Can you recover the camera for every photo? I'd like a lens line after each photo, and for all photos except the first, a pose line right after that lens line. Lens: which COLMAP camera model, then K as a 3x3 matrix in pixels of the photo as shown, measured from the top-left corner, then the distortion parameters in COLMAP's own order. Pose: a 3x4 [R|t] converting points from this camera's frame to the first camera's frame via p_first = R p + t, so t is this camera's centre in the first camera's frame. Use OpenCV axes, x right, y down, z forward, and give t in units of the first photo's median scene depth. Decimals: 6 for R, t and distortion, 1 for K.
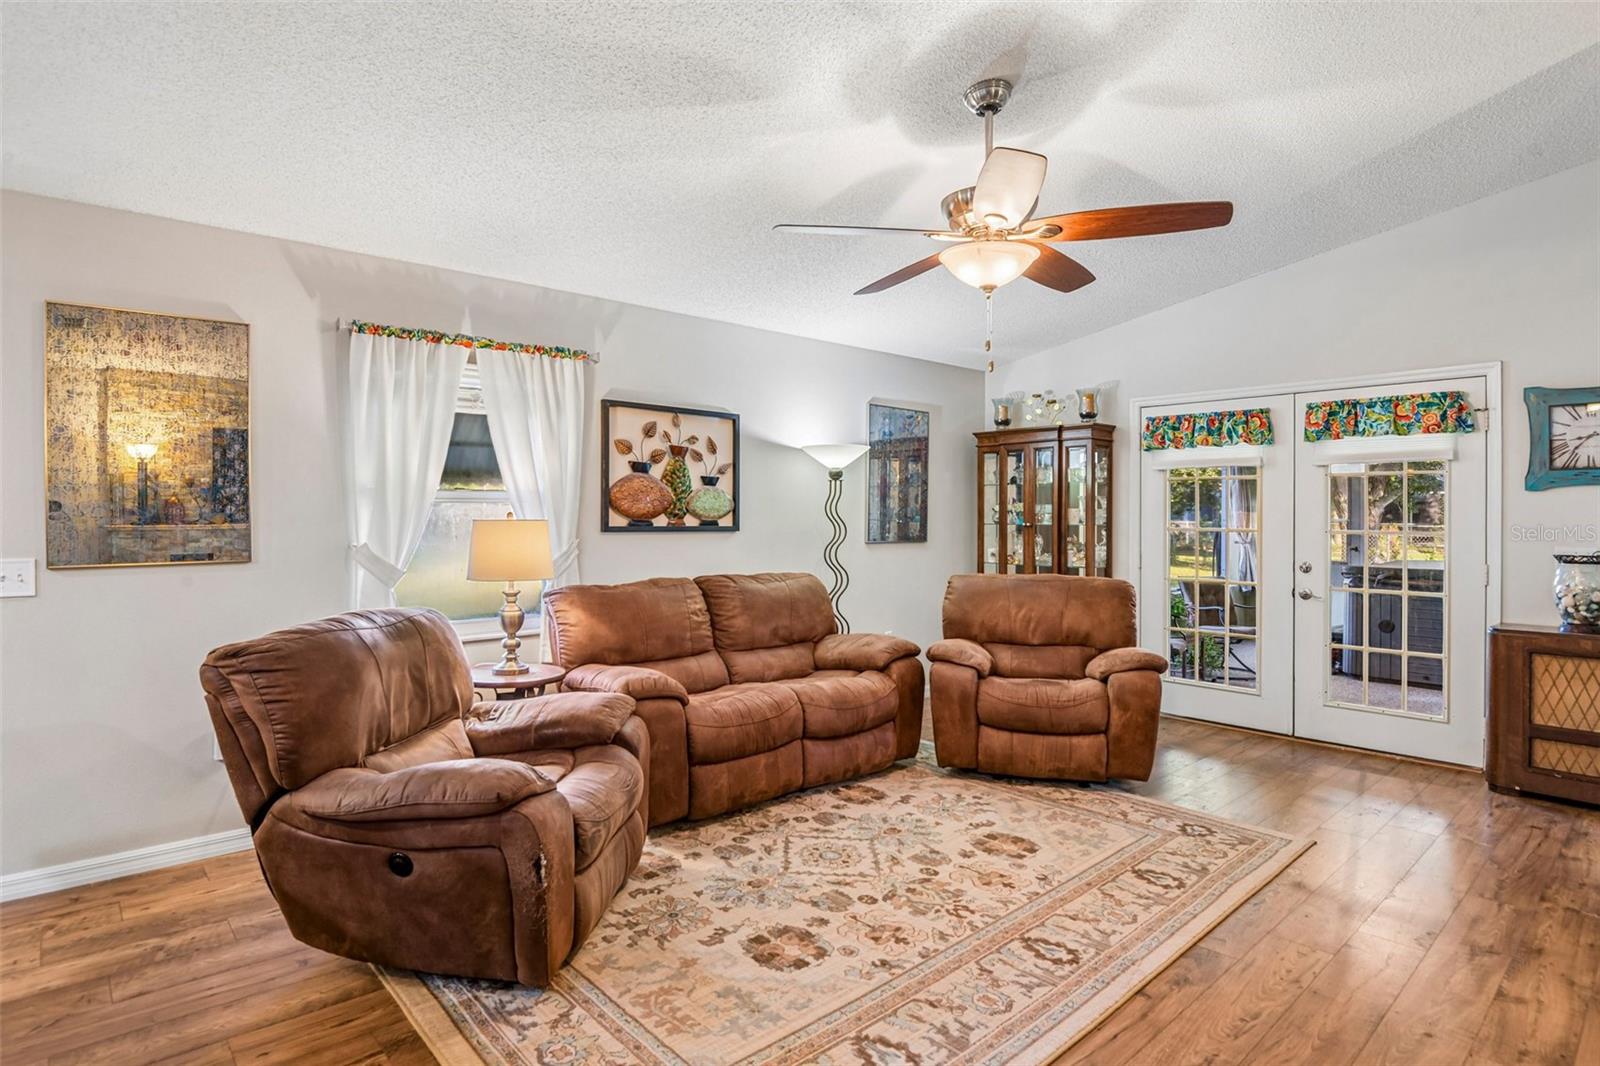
lens RADIAL K [[838.3, 0, 800.0], [0, 838.3, 533.0], [0, 0, 1]] dist [0.000984, -0.033156]
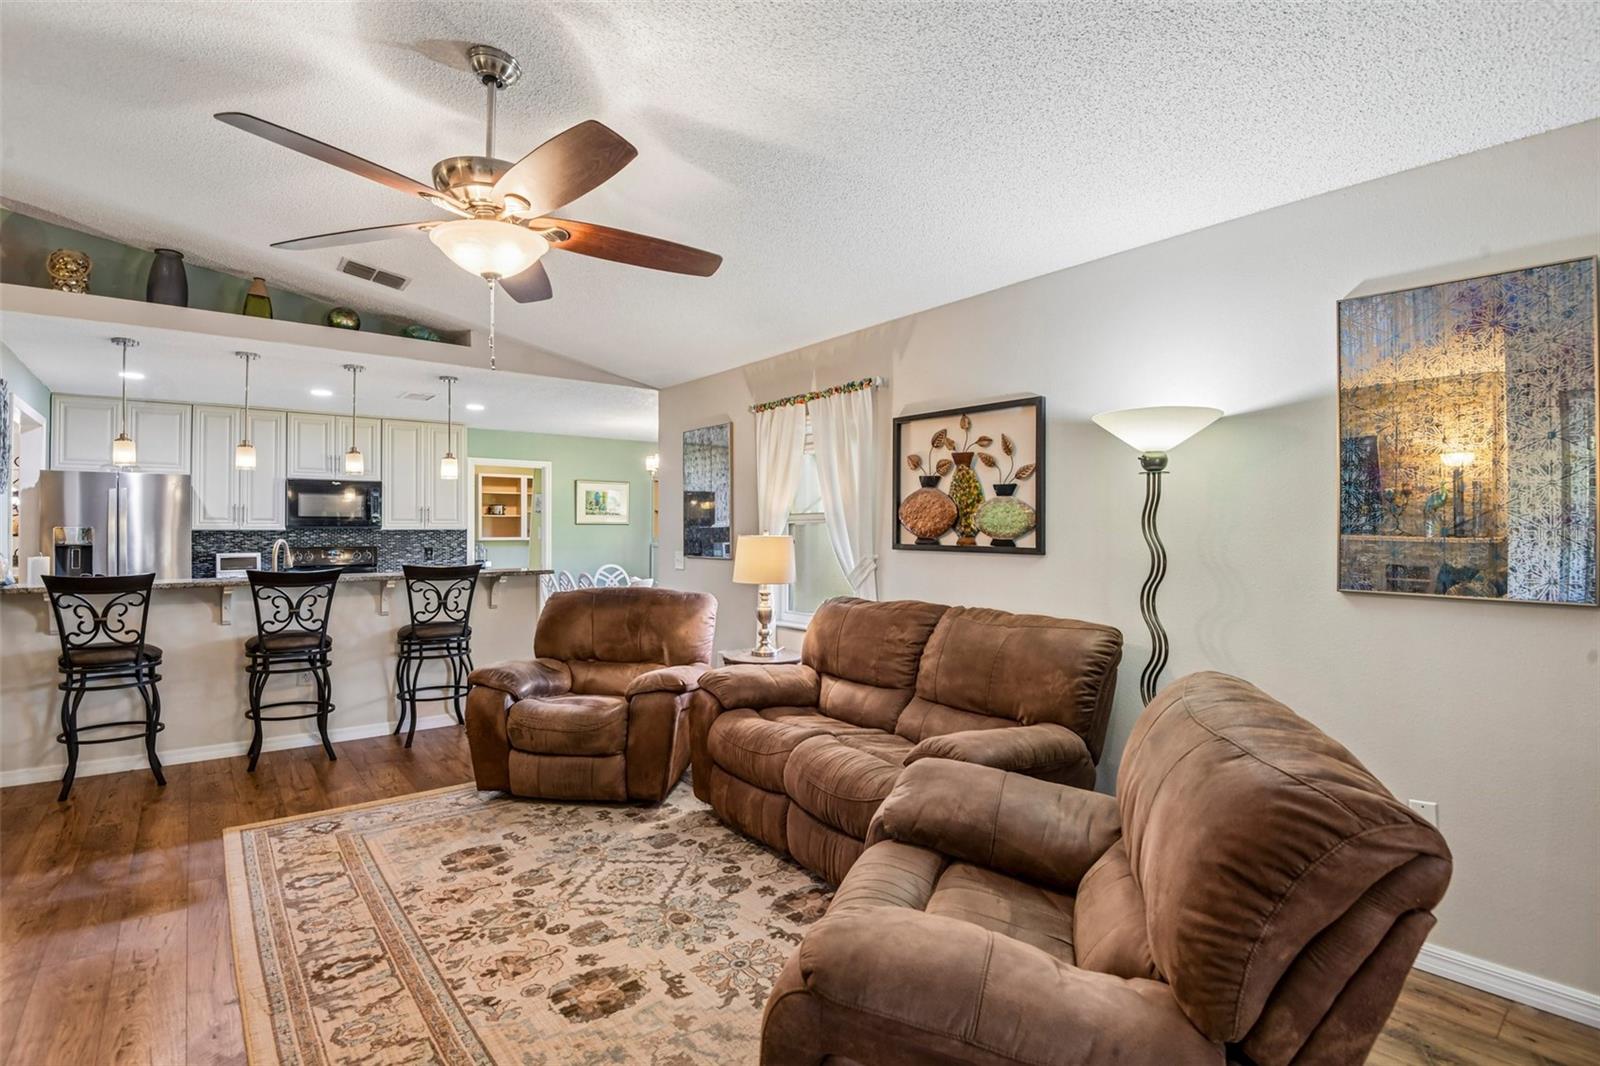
lens RADIAL K [[745.8, 0, 773.0], [0, 745.8, 522.0], [0, 0, 1]] dist [-0.001780, -0.035324]
pose [[-0.064261, -0.012800, -0.997851, 0.738949], [-0.021844, 0.999696, -0.011417, -0.022577], [0.997694, 0.021063, -0.064521, 1.000582]]
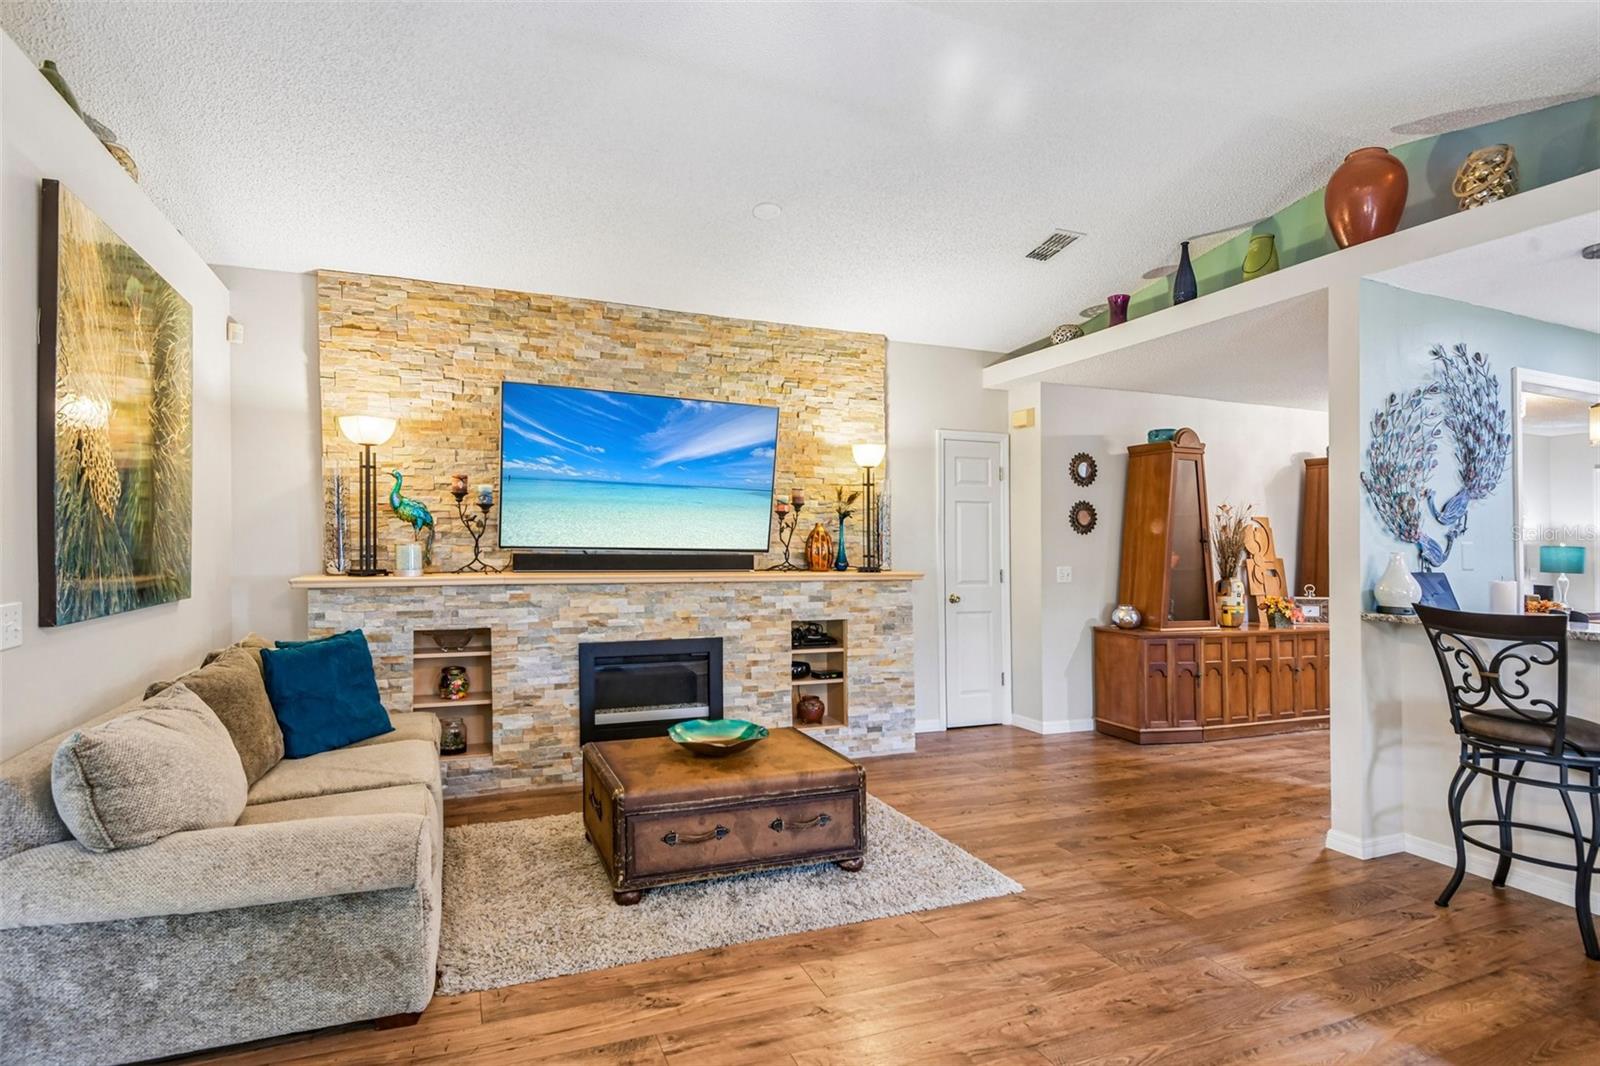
lens RADIAL K [[756.8, 0, 800.5], [0, 756.8, 570.9], [0, 0, 1]] dist [0.014400, -0.019645]
pose [[-0.934406, -0.022510, 0.355498, 0.191389], [-0.000511, 0.998085, 0.061853, -0.022147], [-0.356209, 0.057614, -0.932628, 0.917692]]
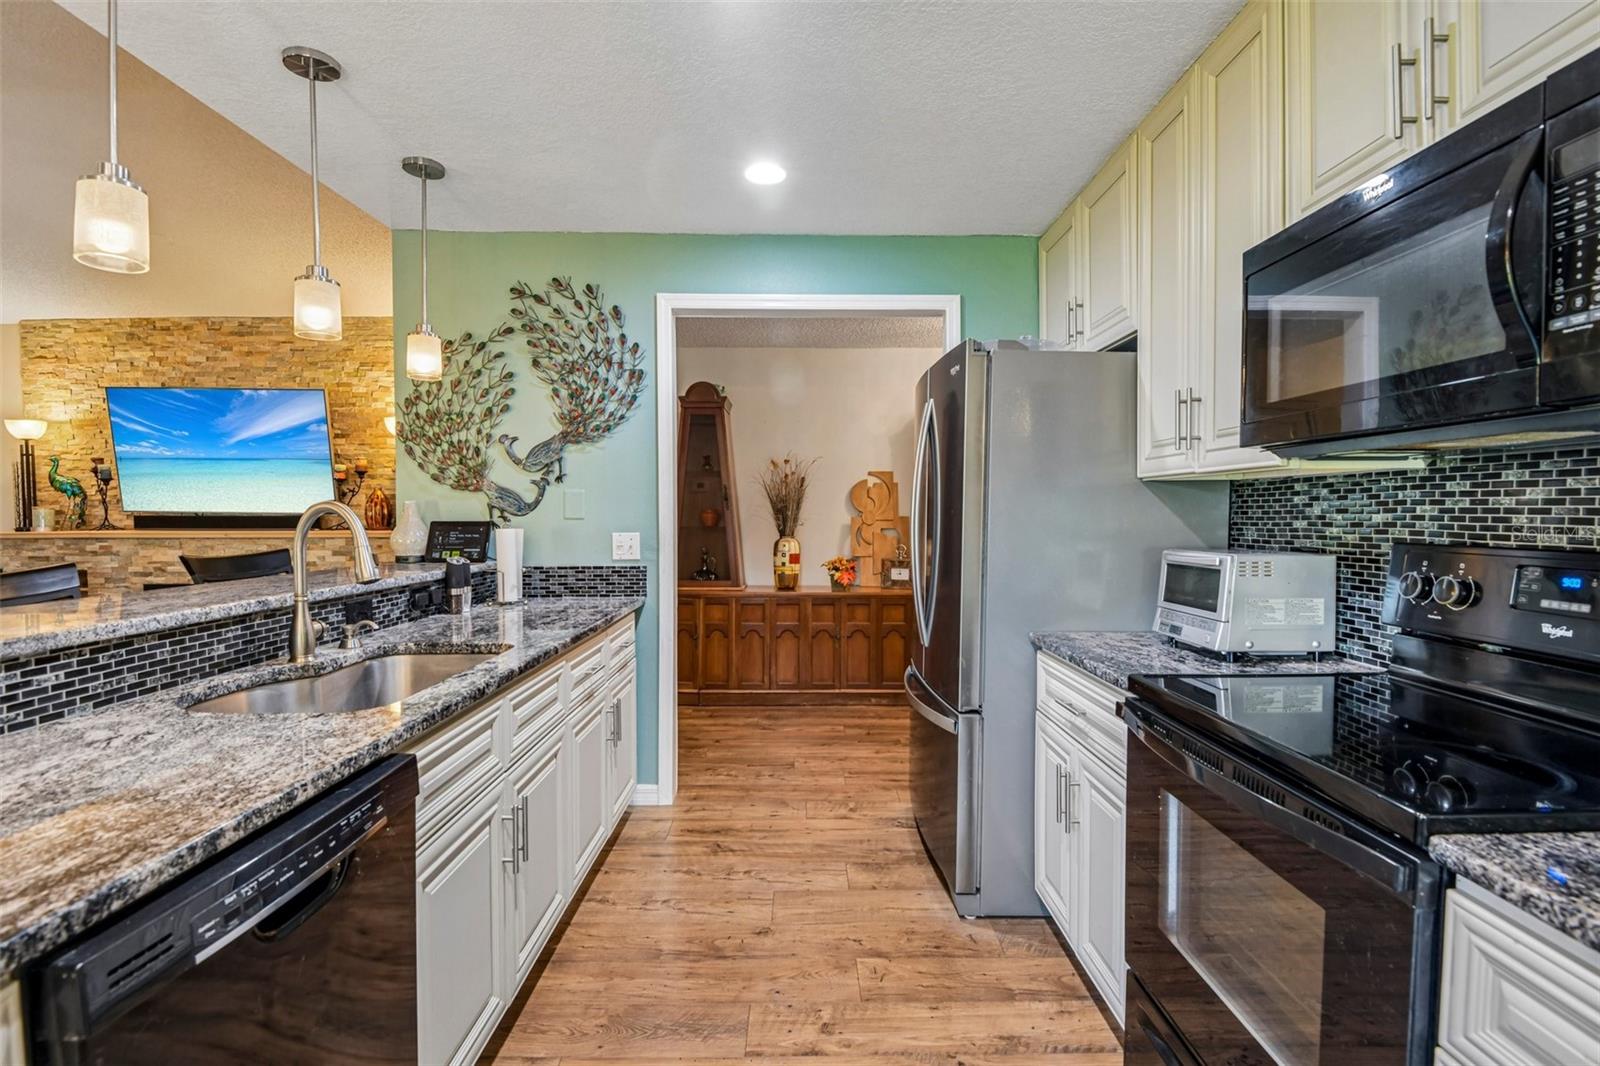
lens RADIAL K [[745.4, 0, 805.0], [0, 745.4, 527.7], [0, 0, 1]] dist [0.011202, -0.018160]
pose [[-0.752607, -0.012783, 0.658345, -0.962621], [0.019061, 0.998970, 0.041186, 0.011213], [-0.658193, 0.043546, -0.751588, 0.246813]]
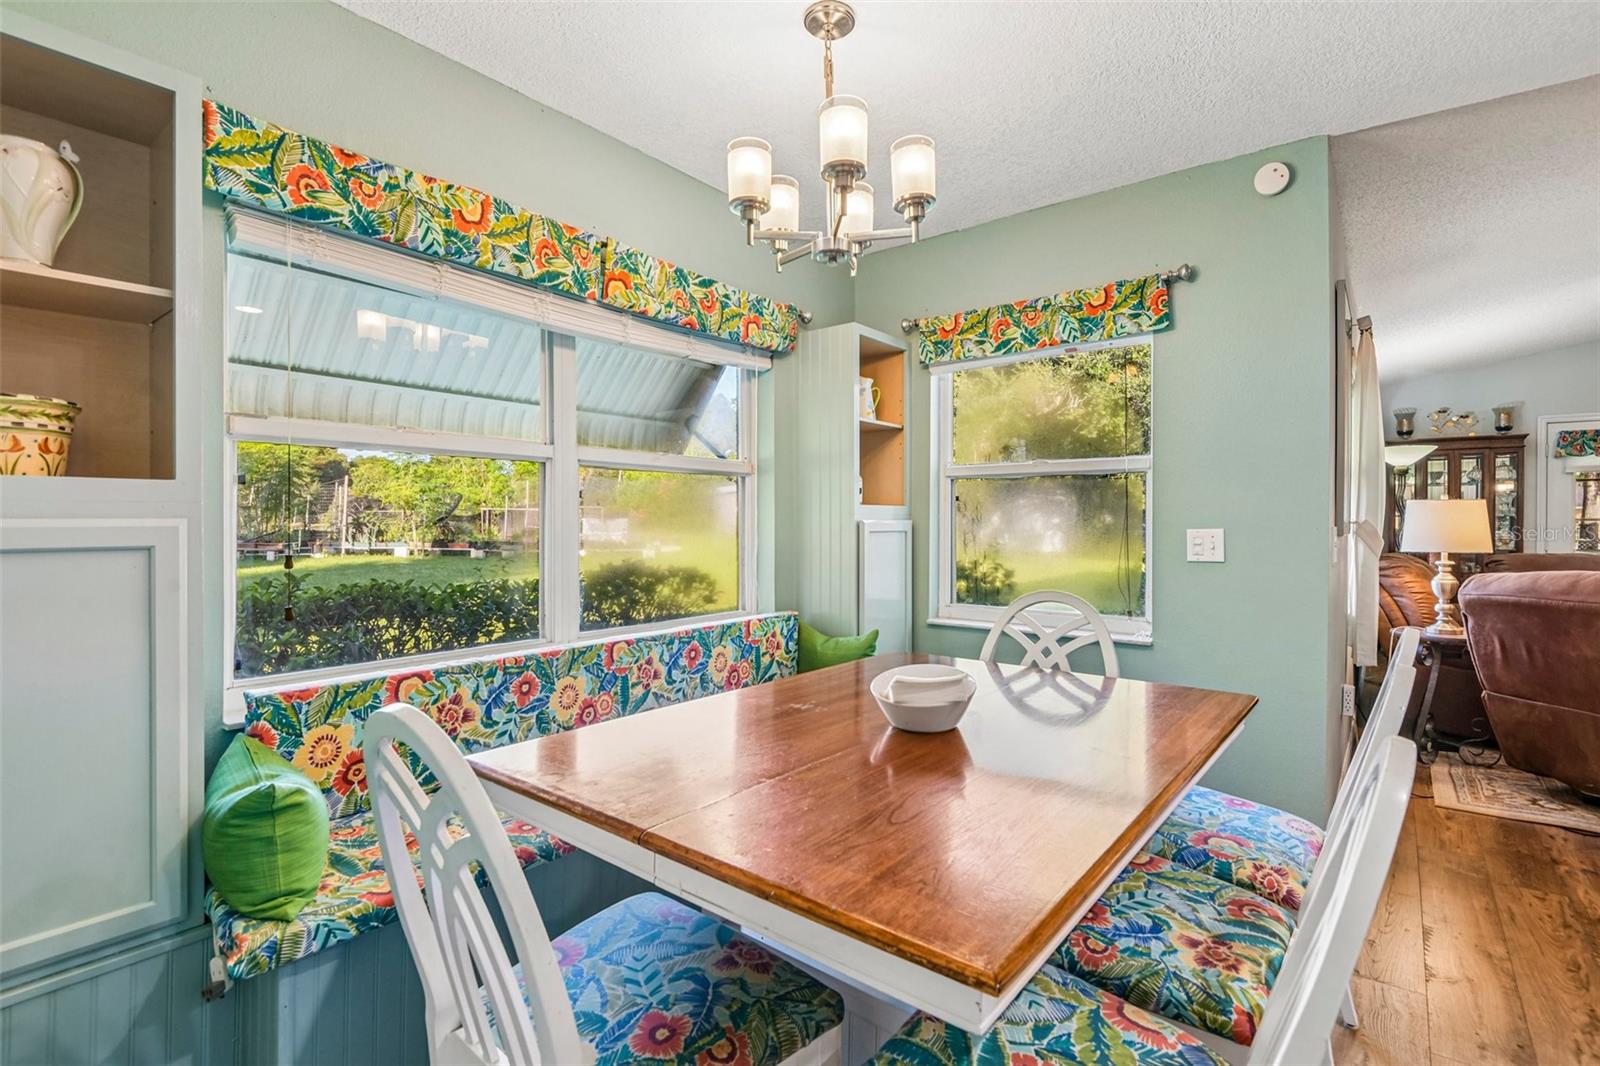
lens RADIAL K [[745.4, 0, 805.0], [0, 745.4, 527.7], [0, 0, 1]] dist [0.011202, -0.018160]
pose [[0.985949, 0.000815, 0.167047, -1.257551], [0.000862, 0.999950, -0.009967, 0.027740], [-0.167047, 0.009971, 0.985898, 0.128002]]
